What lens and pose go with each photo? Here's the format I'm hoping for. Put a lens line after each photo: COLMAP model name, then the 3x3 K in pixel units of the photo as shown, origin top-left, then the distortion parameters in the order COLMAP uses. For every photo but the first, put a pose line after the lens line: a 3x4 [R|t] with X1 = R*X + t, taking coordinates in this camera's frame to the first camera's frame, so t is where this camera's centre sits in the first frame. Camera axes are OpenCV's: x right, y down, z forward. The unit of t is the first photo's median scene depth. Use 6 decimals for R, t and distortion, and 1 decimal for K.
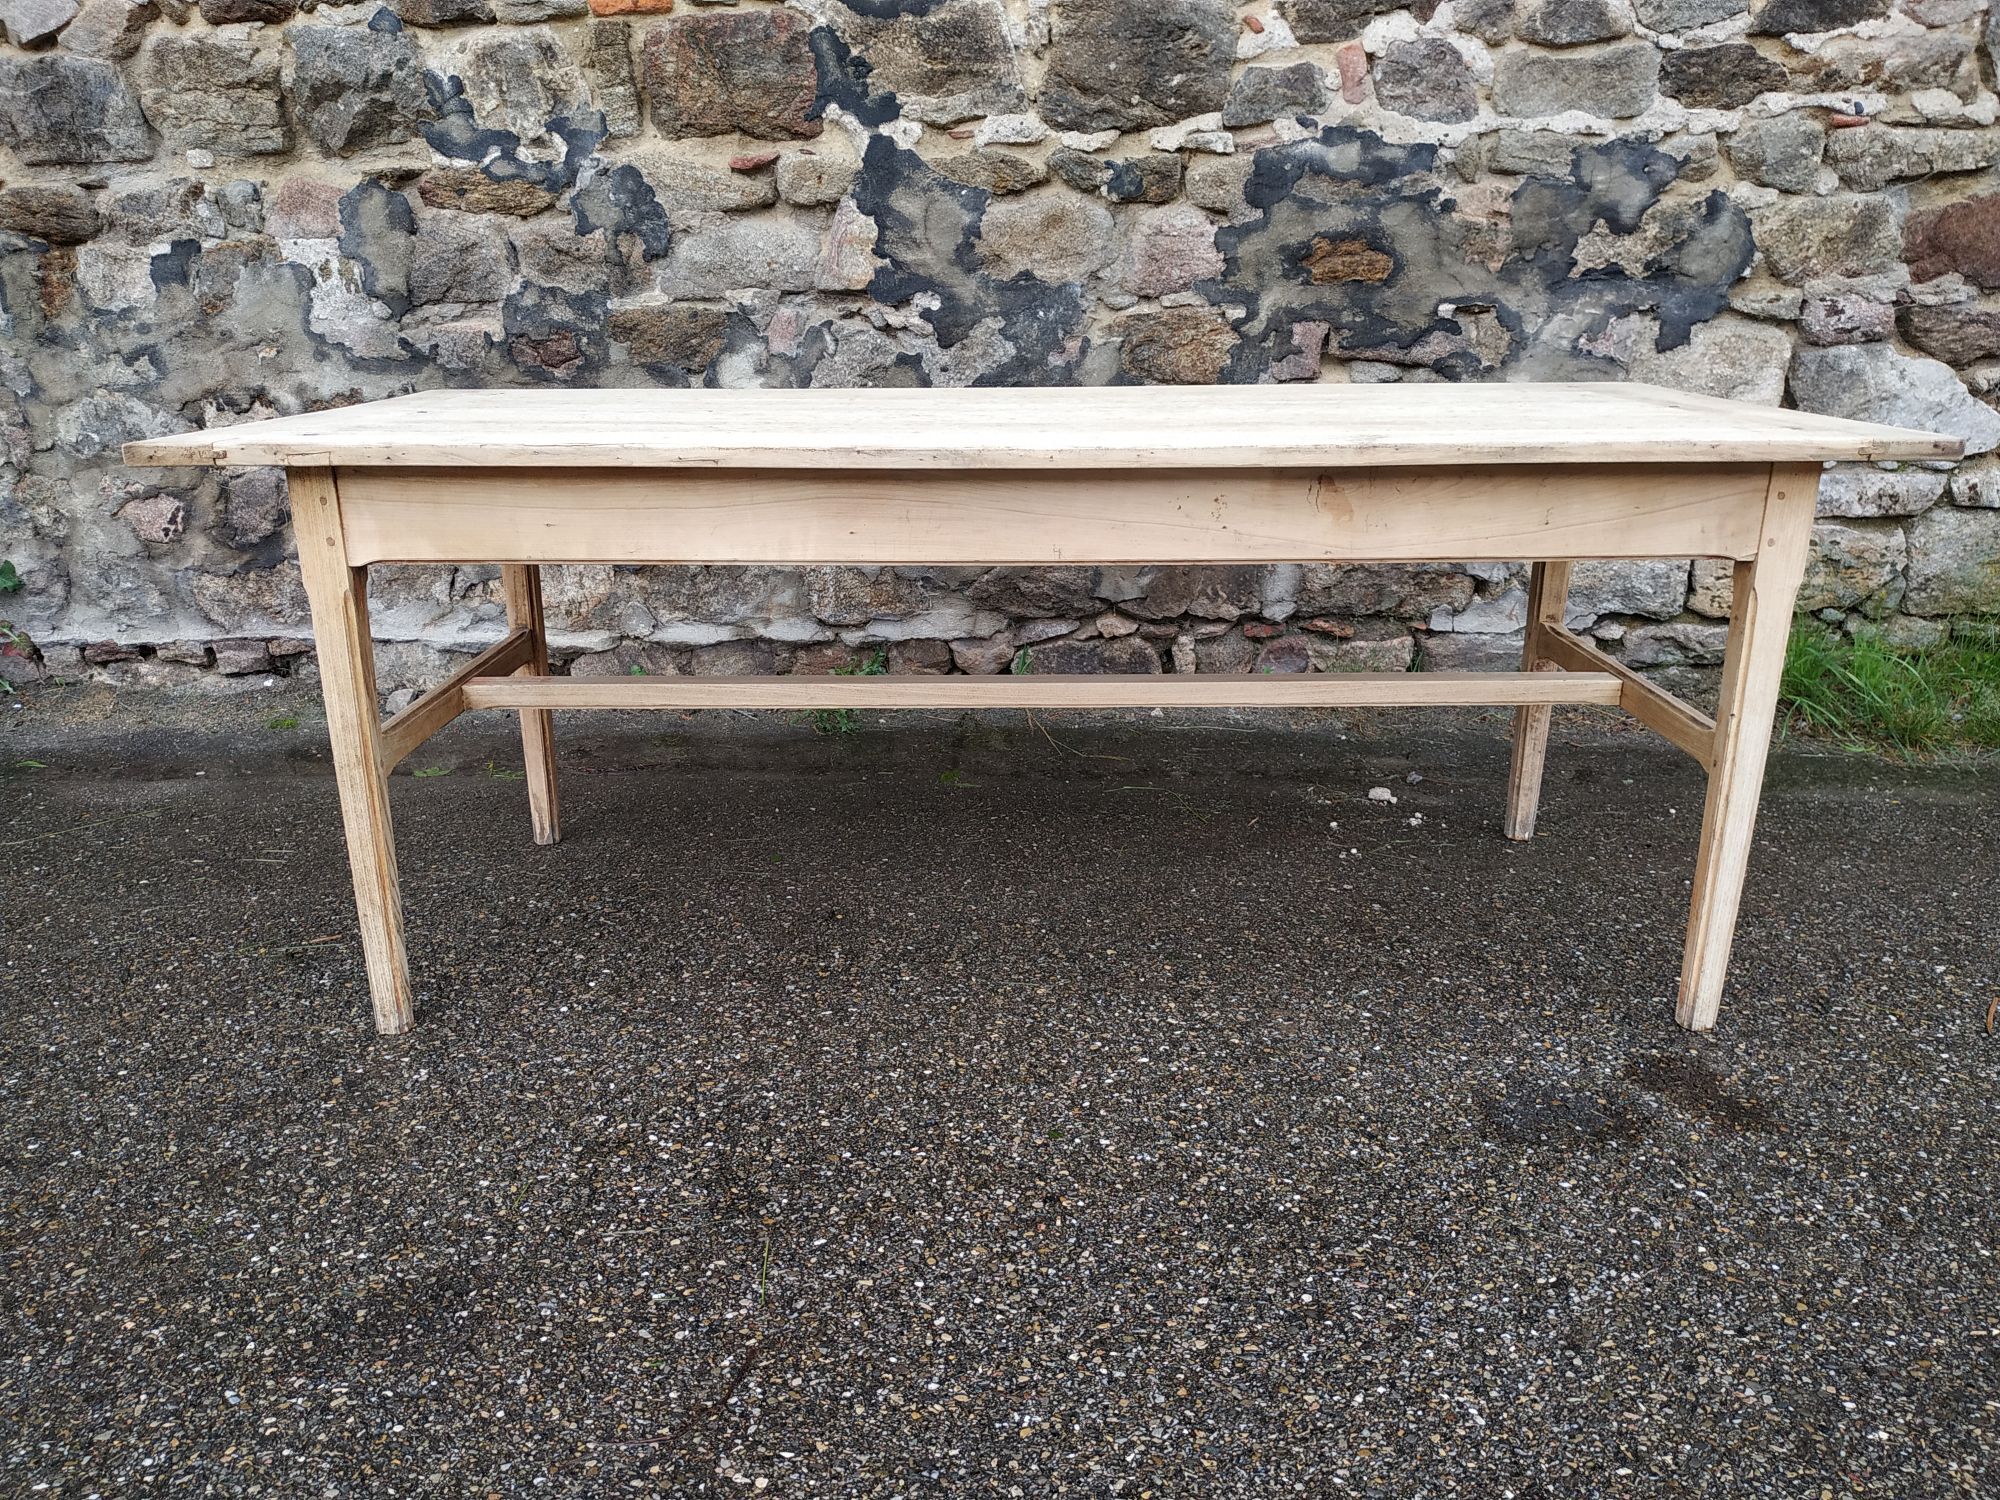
lens RADIAL K [[1454.4, 0, 1002.7], [0, 1454.4, 745.0], [0, 0, 1]] dist [0.031997, -0.067631]
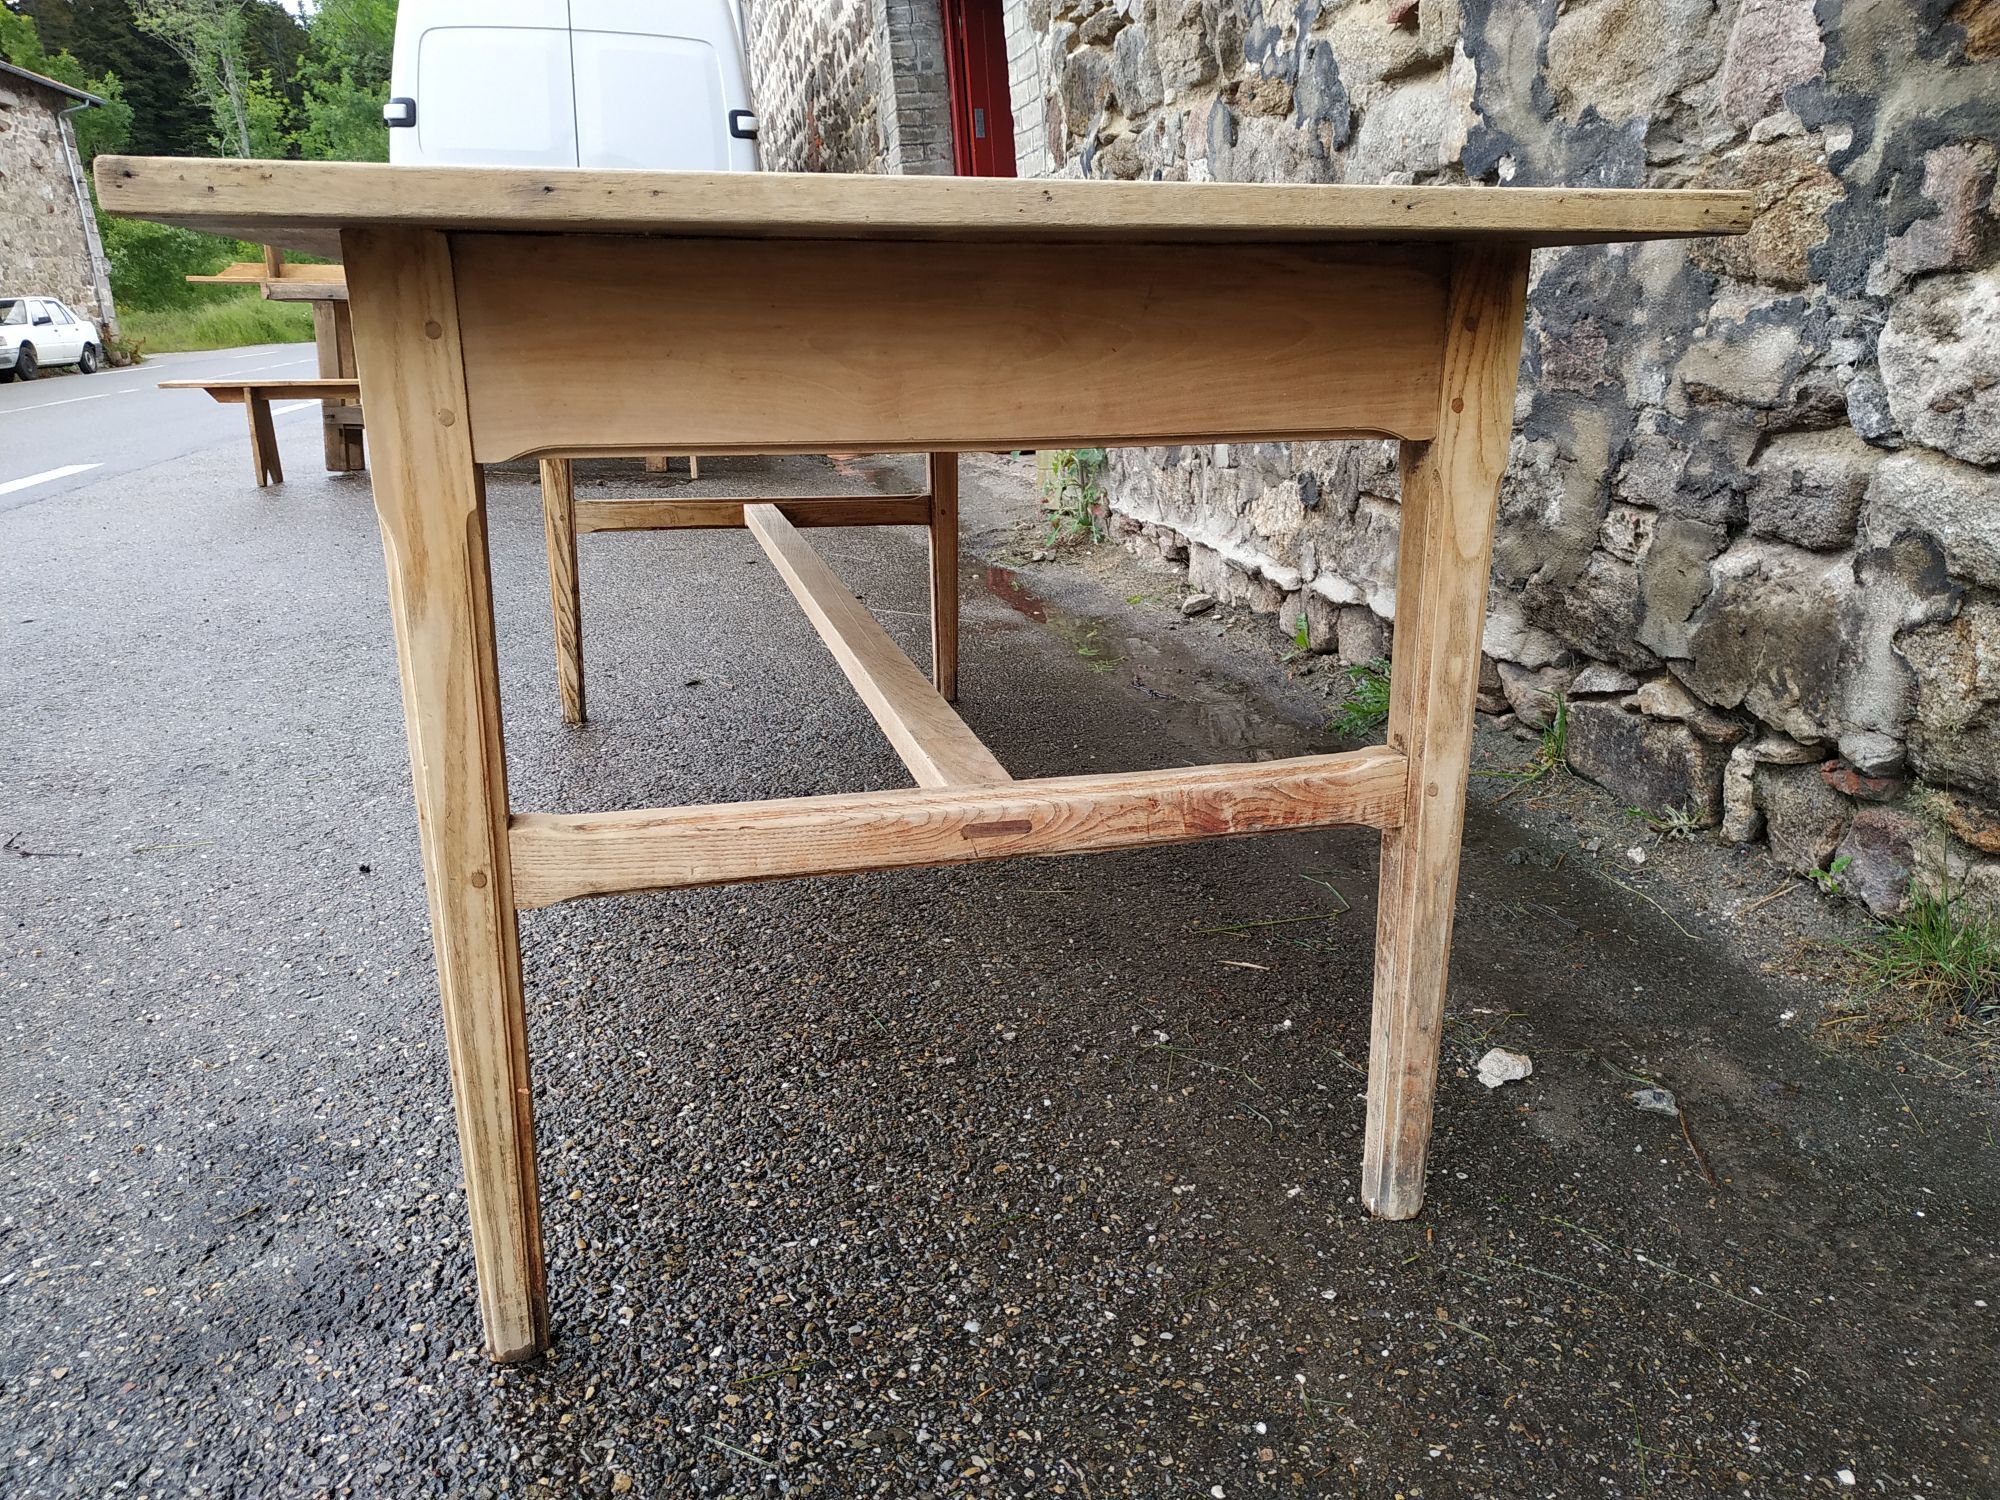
lens RADIAL K [[1464.9, 0, 1000.4], [0, 1464.9, 754.4], [0, 0, 1]] dist [-0.012327, -0.002809]
pose [[0.245634, 0.283431, -0.927001, 0.628363], [-0.294388, 0.932945, 0.207242, -0.115534], [0.923580, 0.221993, 0.312601, 0.621455]]
